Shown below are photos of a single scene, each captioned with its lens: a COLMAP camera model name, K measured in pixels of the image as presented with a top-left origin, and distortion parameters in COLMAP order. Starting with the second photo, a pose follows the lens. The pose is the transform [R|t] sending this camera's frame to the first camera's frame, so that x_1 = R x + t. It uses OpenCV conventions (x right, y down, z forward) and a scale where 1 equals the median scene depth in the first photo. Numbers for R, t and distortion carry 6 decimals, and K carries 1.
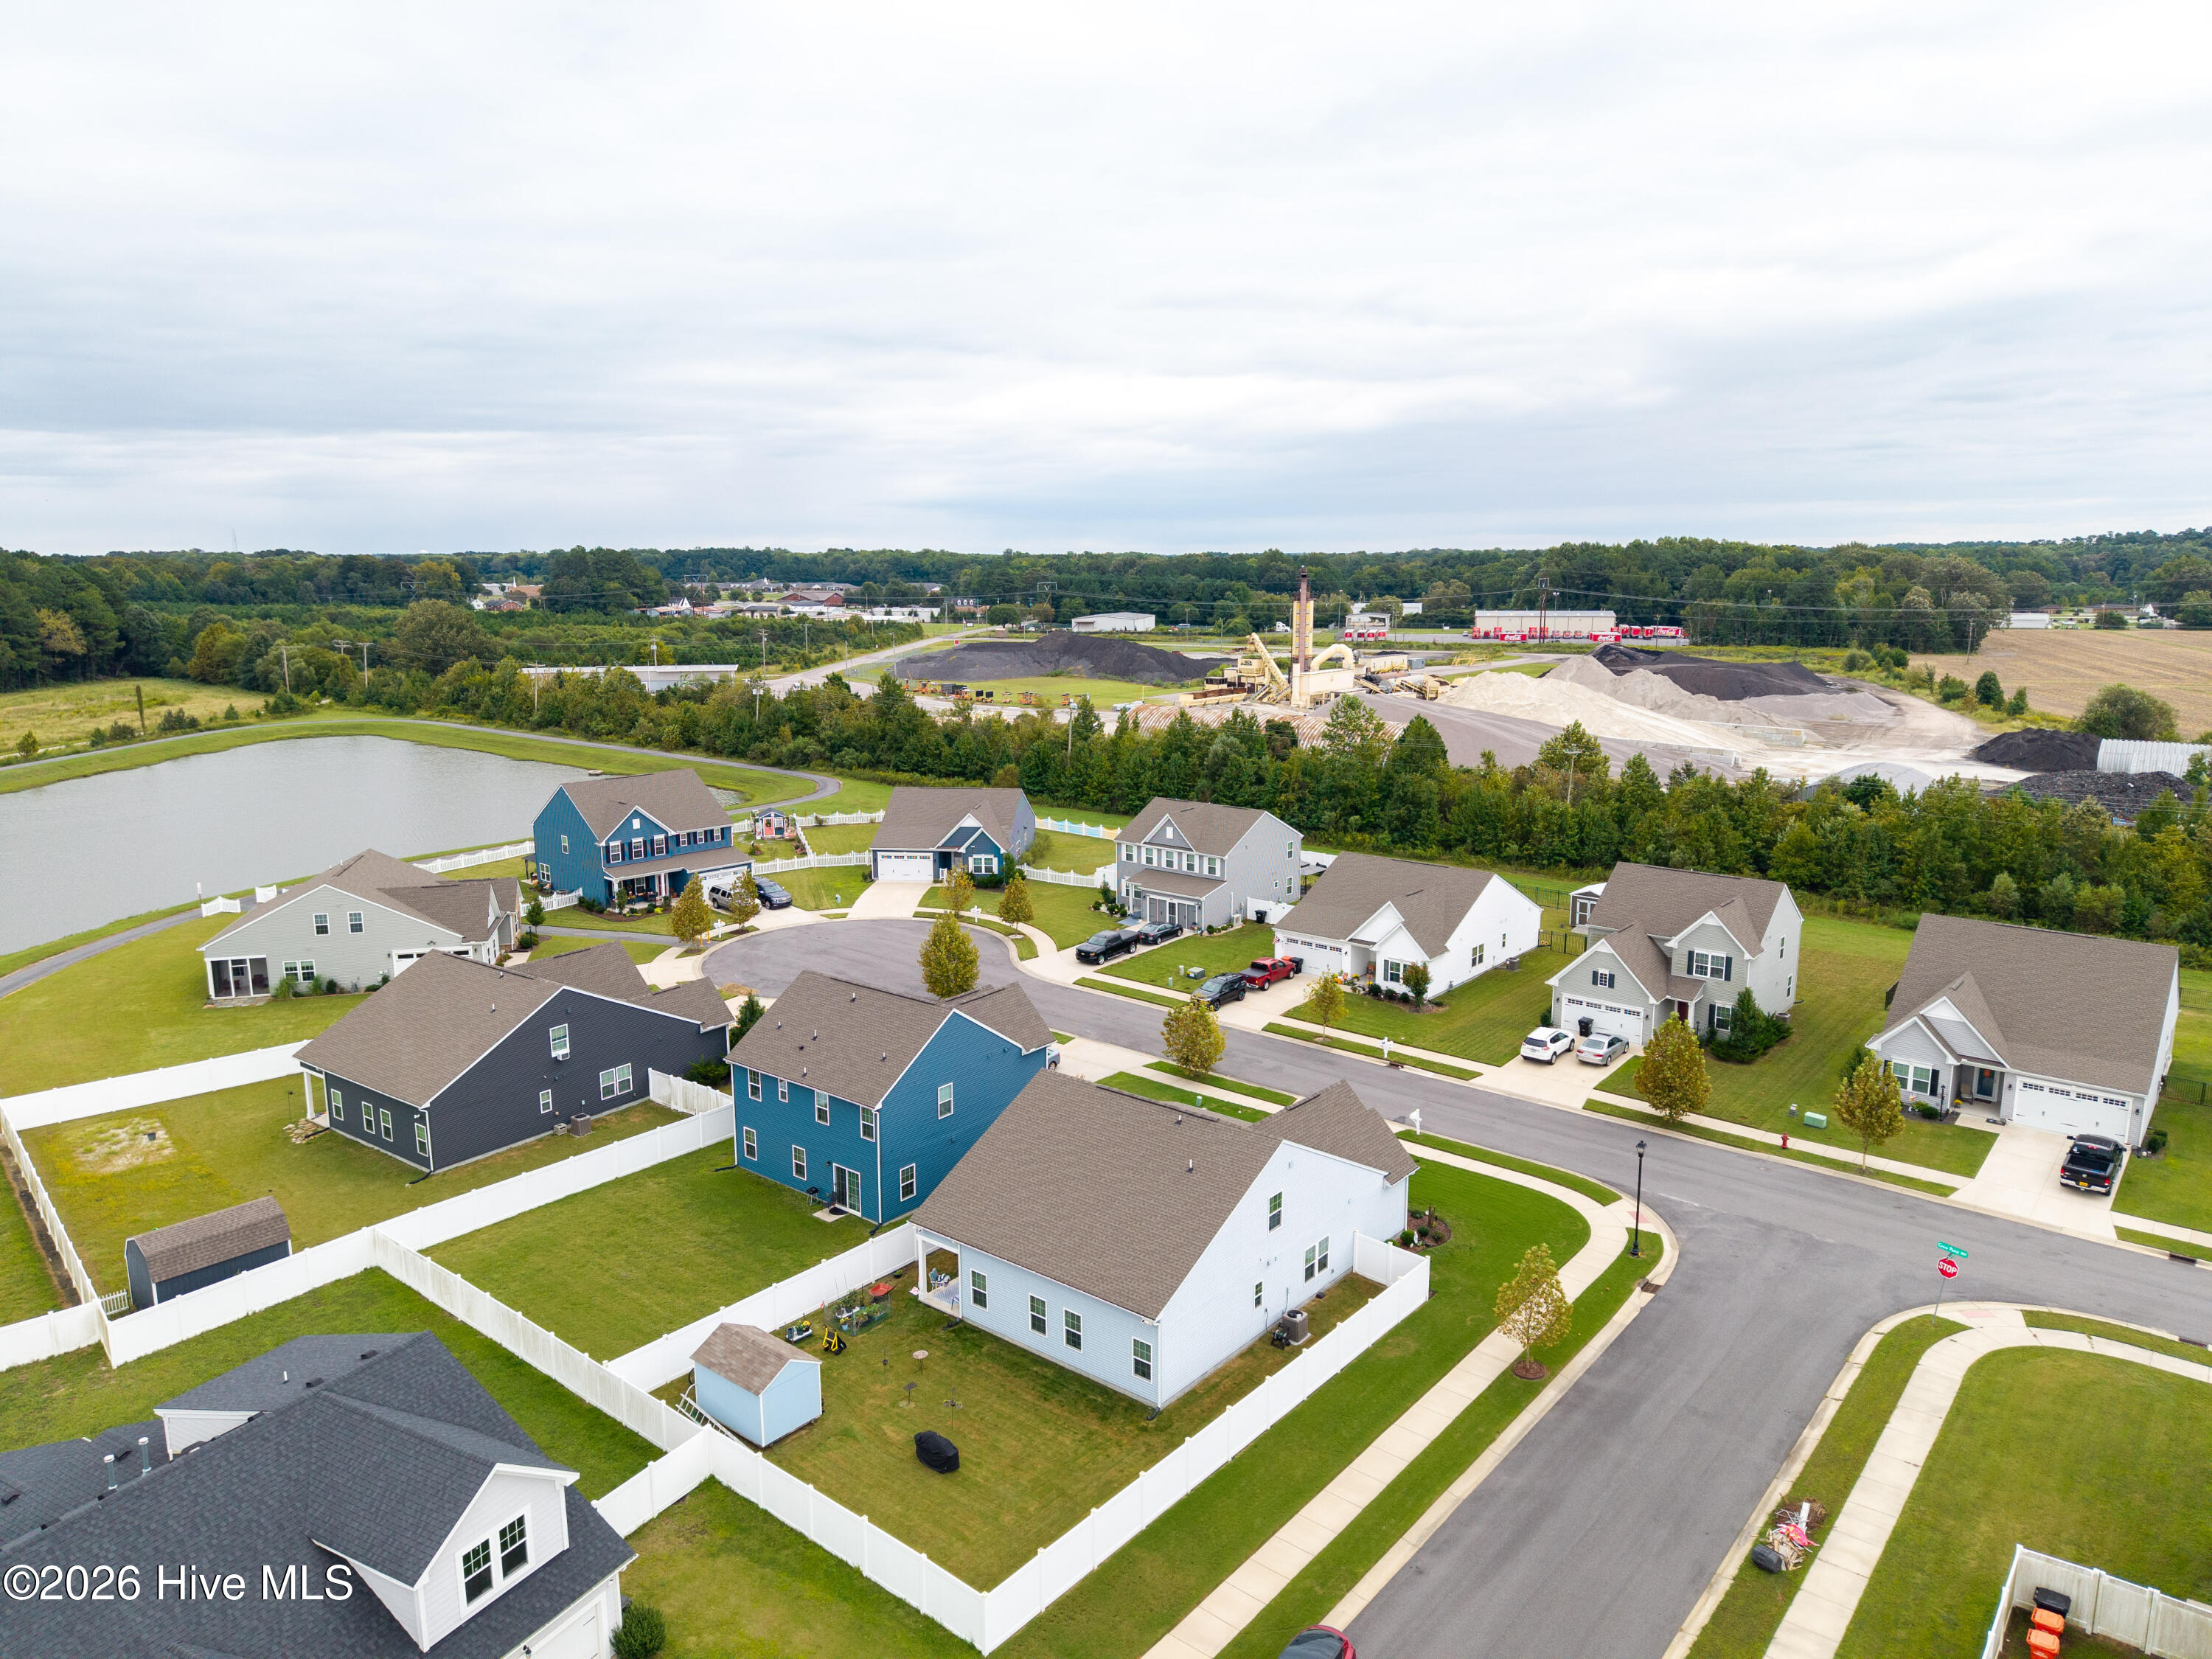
lens RADIAL K [[1473.6, 0, 1109.3], [0, 1473.6, 815.3], [0, 0, 1]] dist [0.064267, -0.074885]
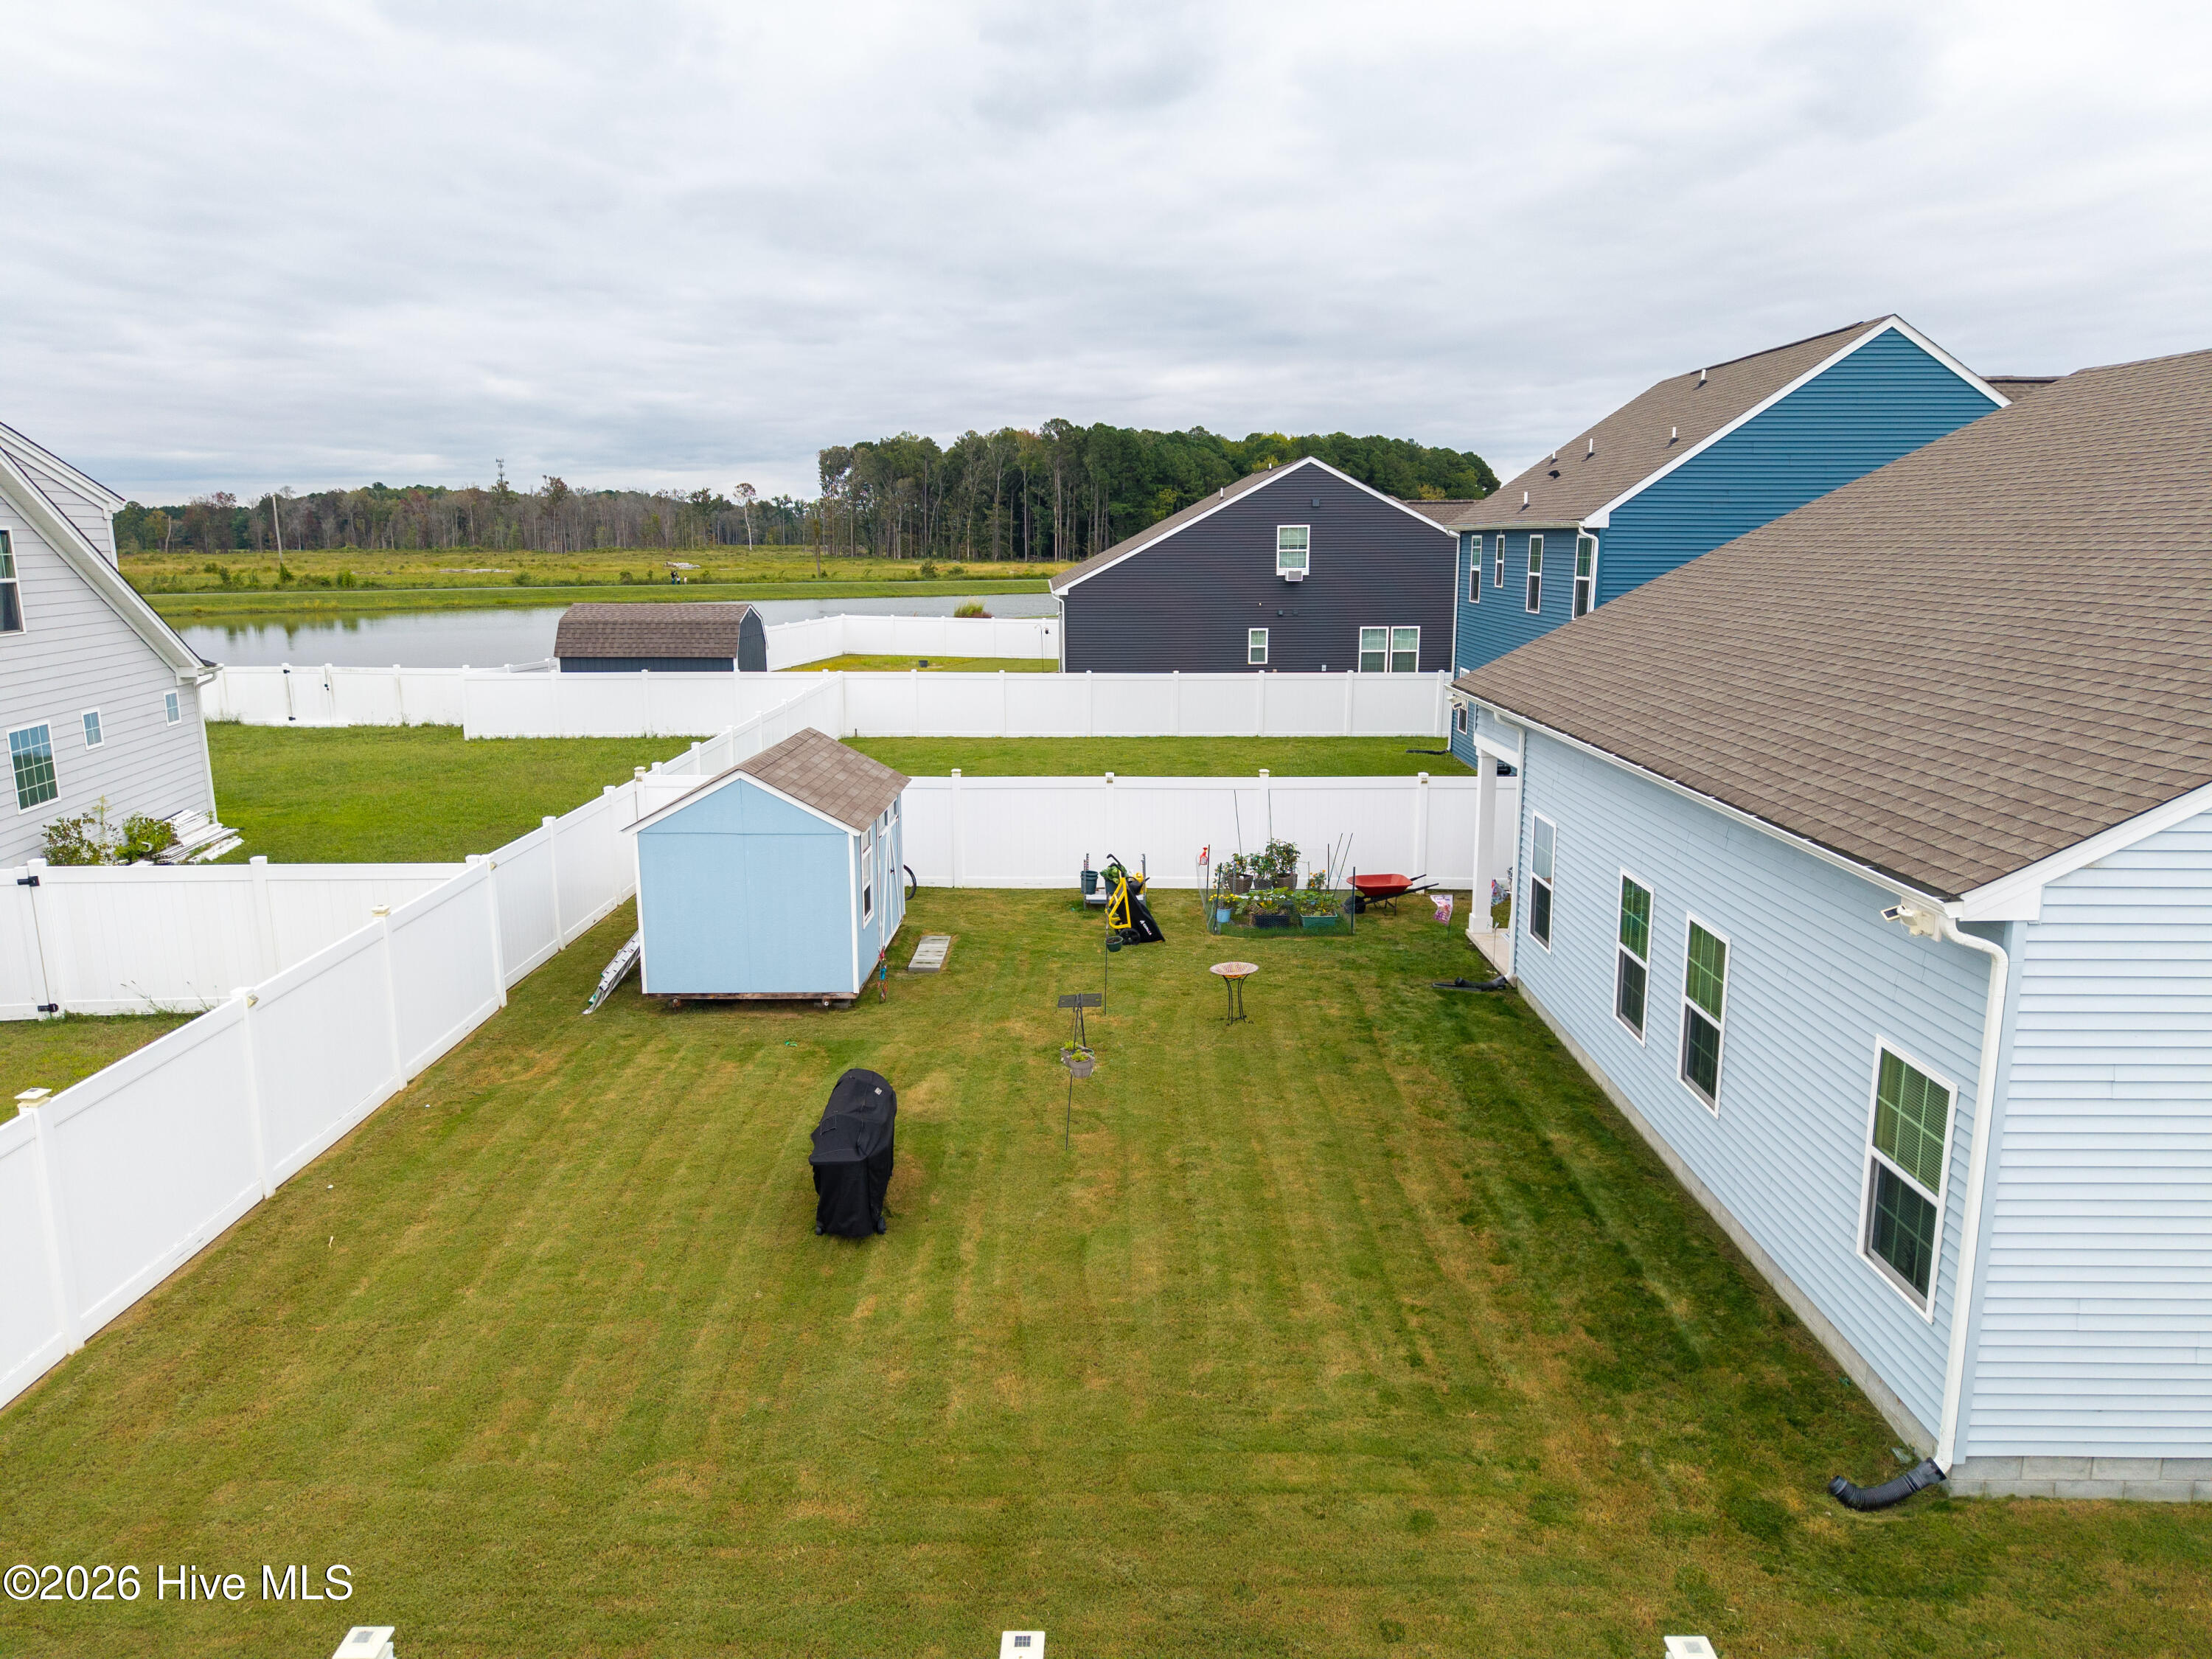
lens RADIAL K [[1473.6, 0, 1109.3], [0, 1473.6, 815.3], [0, 0, 1]] dist [0.064267, -0.074885]
pose [[0.629547, 0.145681, -0.763182, 0.048079], [-0.133527, 0.987936, 0.078437, 0.171100], [0.765402, 0.052526, 0.641405, 0.429913]]
